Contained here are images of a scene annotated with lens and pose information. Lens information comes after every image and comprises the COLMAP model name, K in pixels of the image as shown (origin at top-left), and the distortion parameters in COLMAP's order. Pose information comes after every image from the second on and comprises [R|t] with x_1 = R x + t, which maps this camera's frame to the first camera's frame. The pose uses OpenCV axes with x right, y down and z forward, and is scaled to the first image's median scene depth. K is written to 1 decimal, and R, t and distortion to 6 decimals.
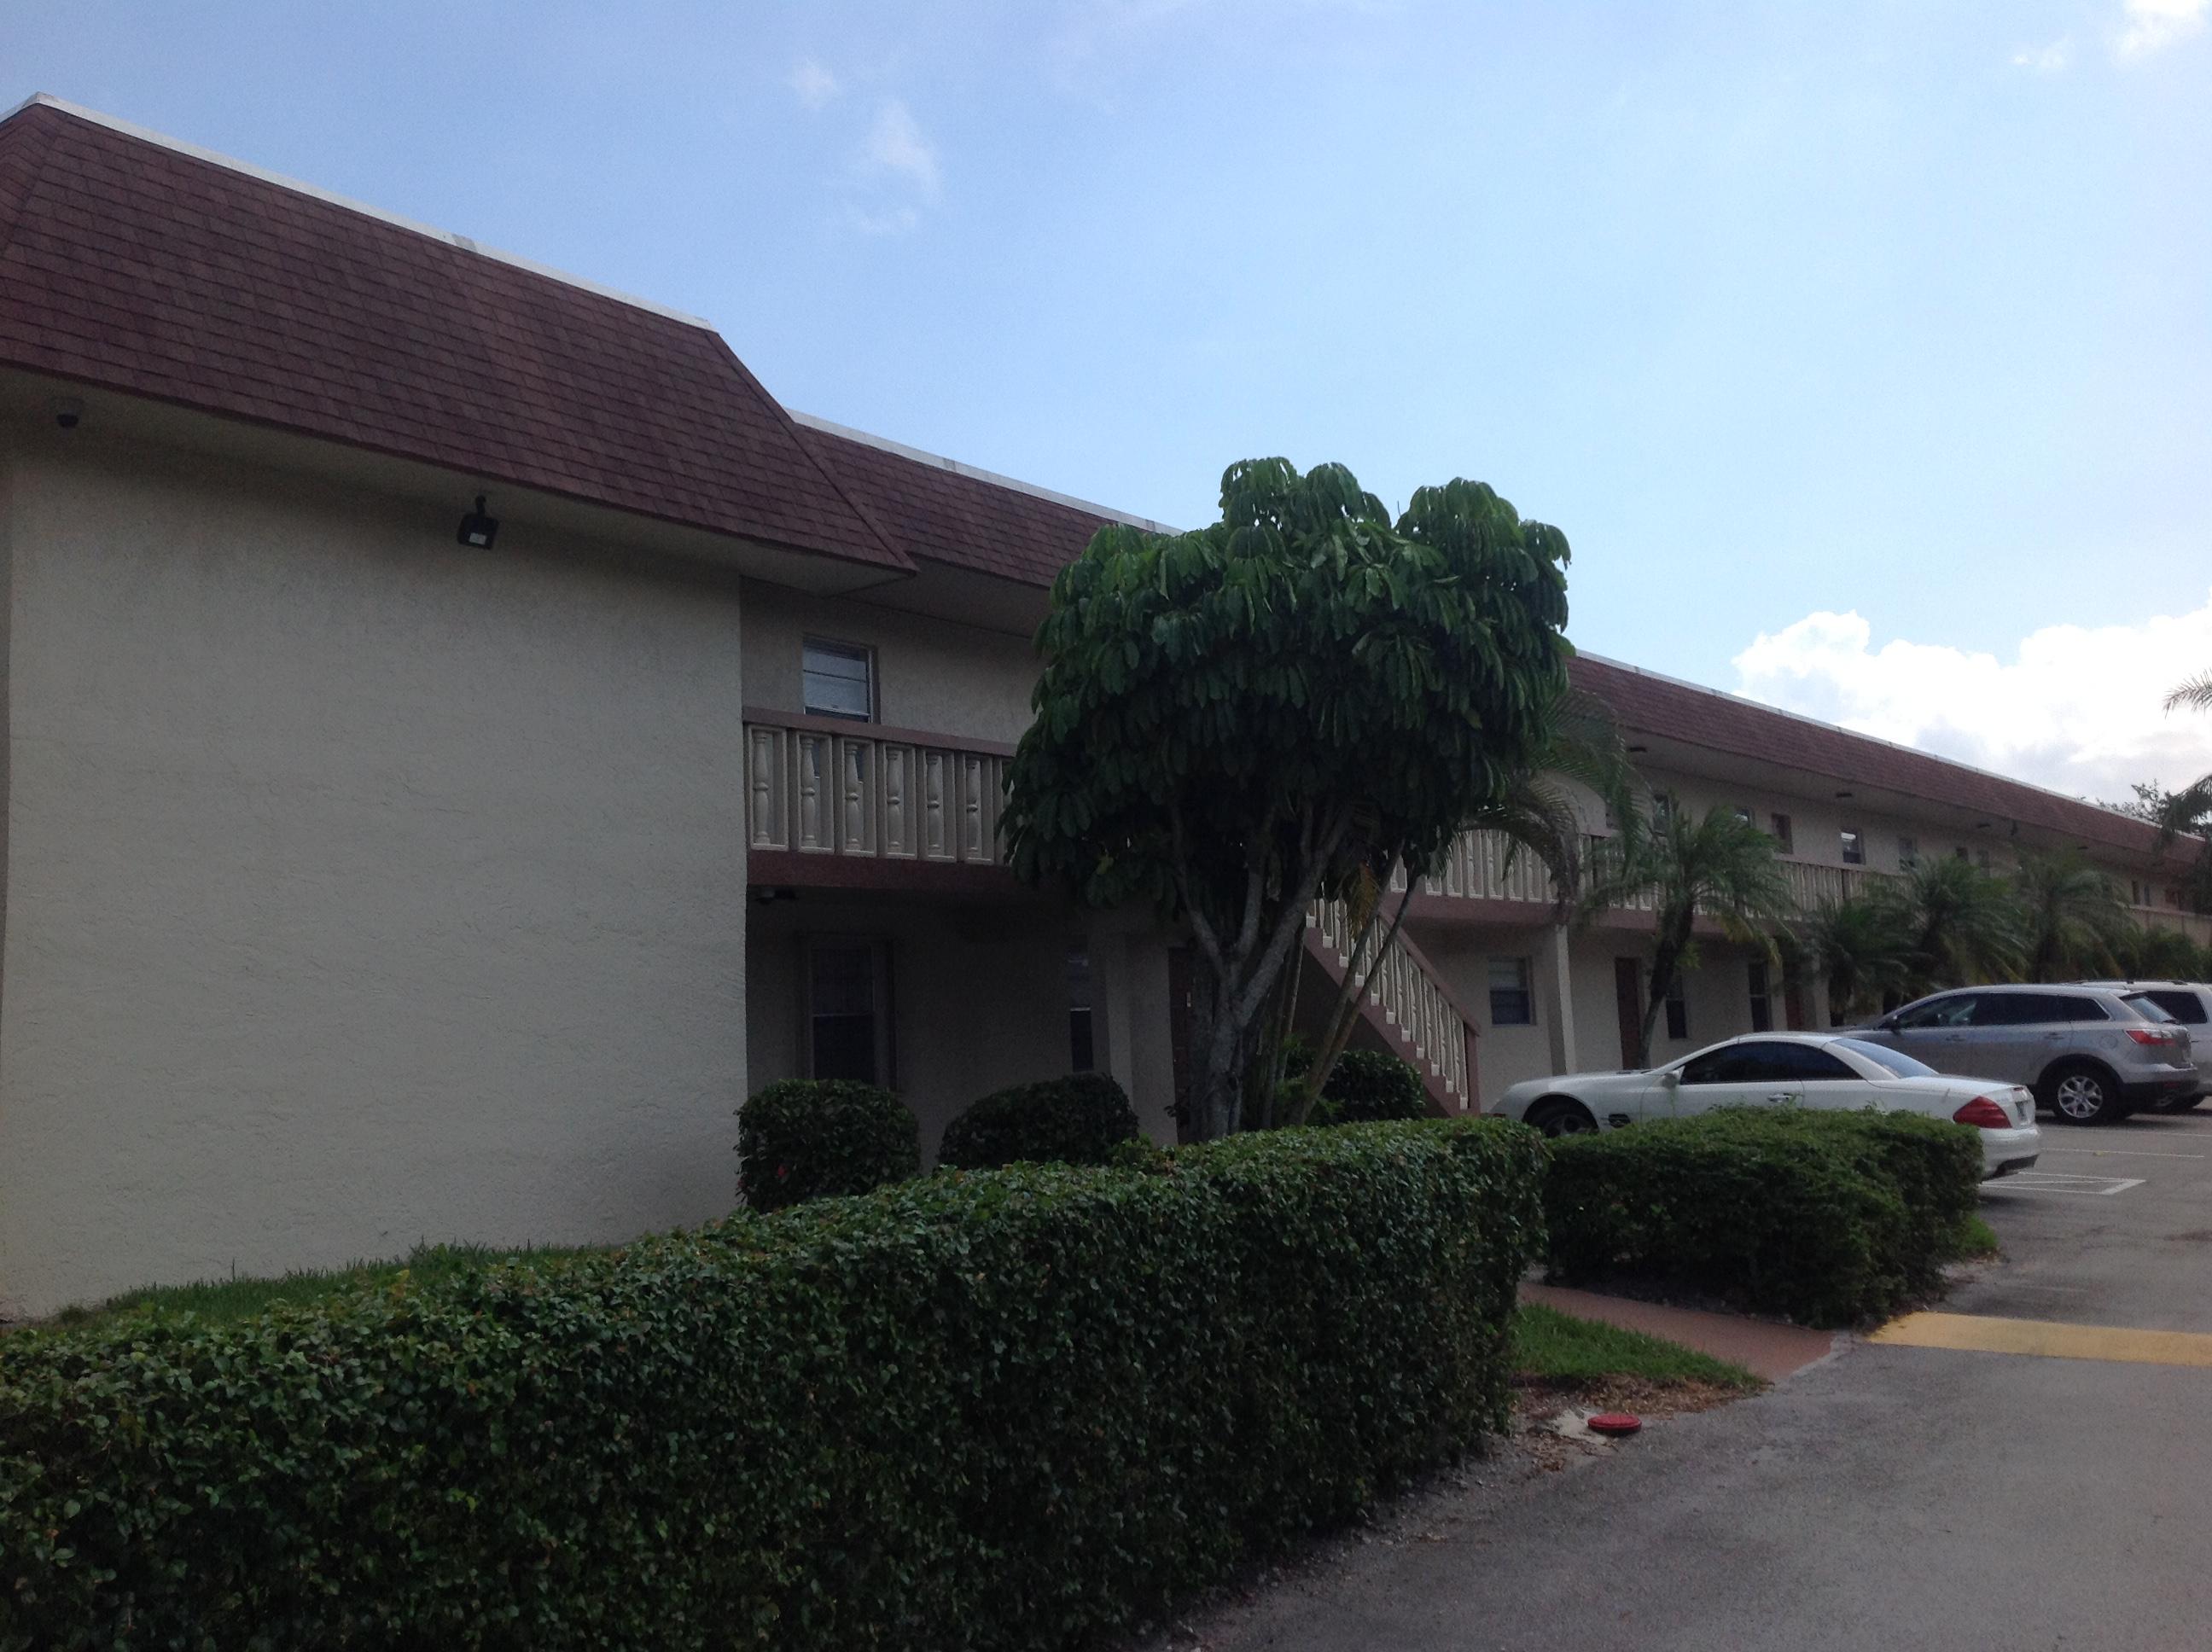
lens RADIAL K [[2056.6, 0, 1106.0], [0, 2056.6, 826.0], [0, 0, 1]] dist [0.167095, -0.349414]
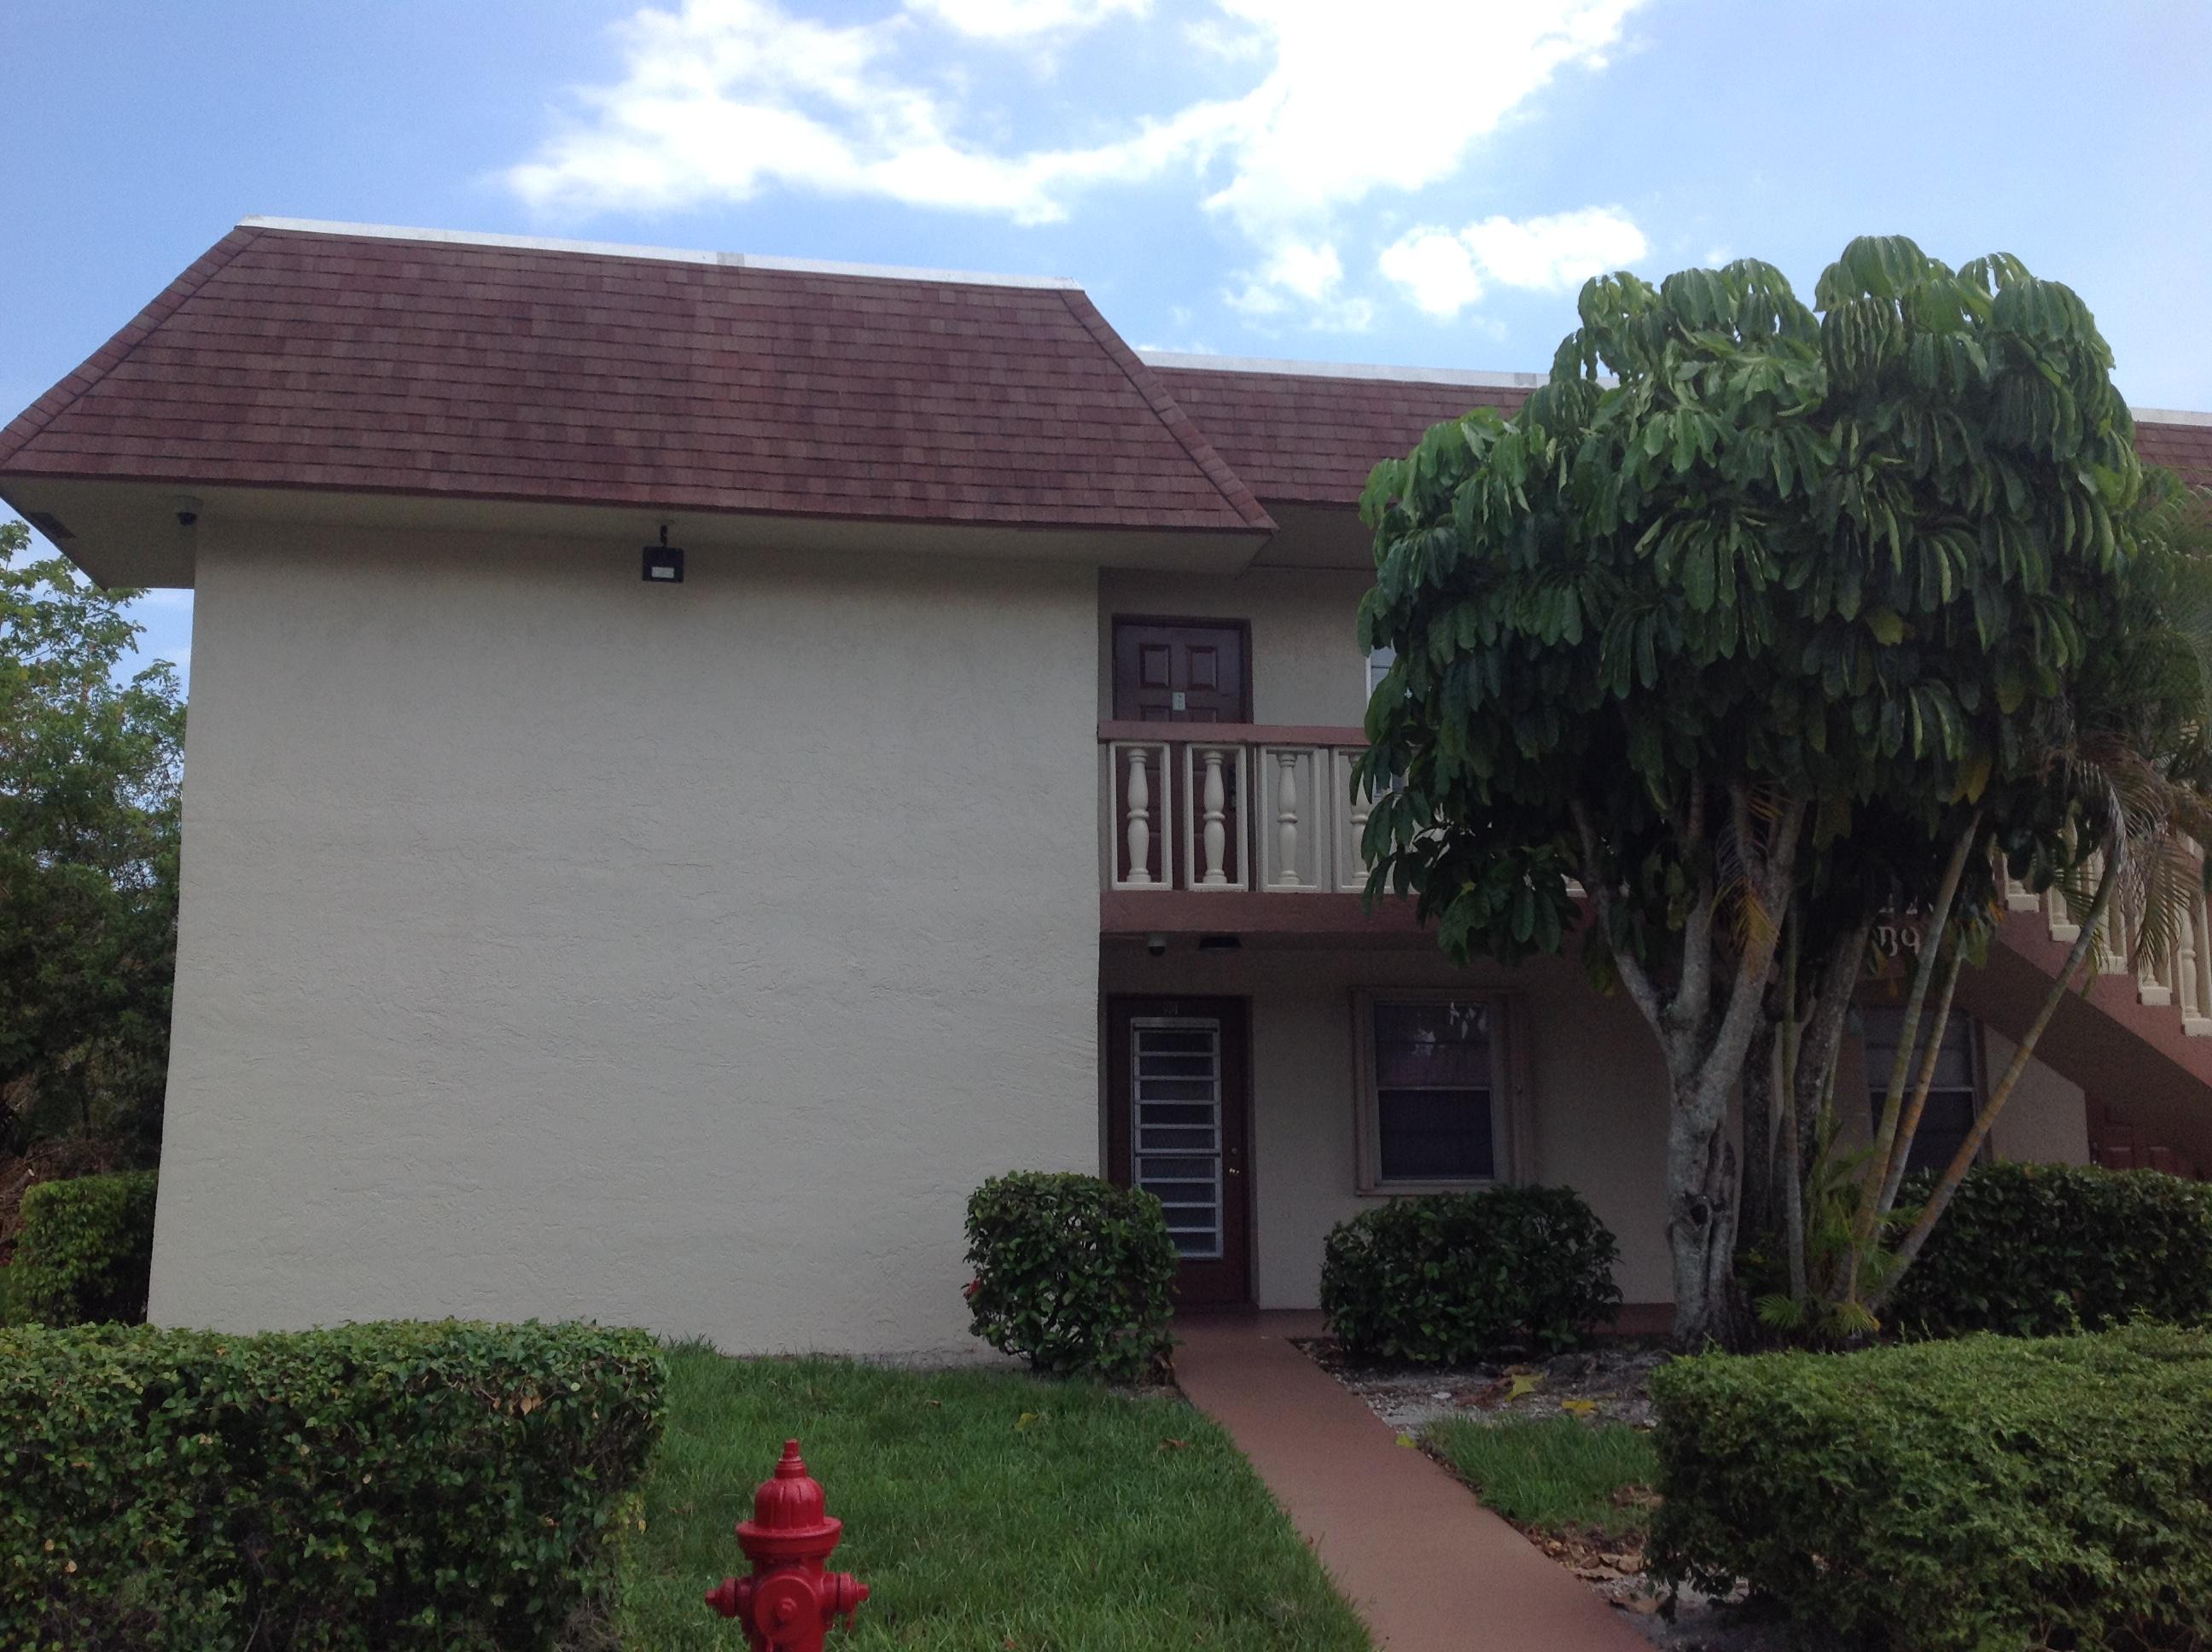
lens RADIAL K [[2056.6, 0, 1106.0], [0, 2056.6, 826.0], [0, 0, 1]] dist [0.167095, -0.349414]
pose [[0.736637, -0.058929, -0.673717, 0.404636], [0.047248, 0.998247, -0.035654, 0.015367], [0.674636, -0.005567, 0.738129, 0.394099]]
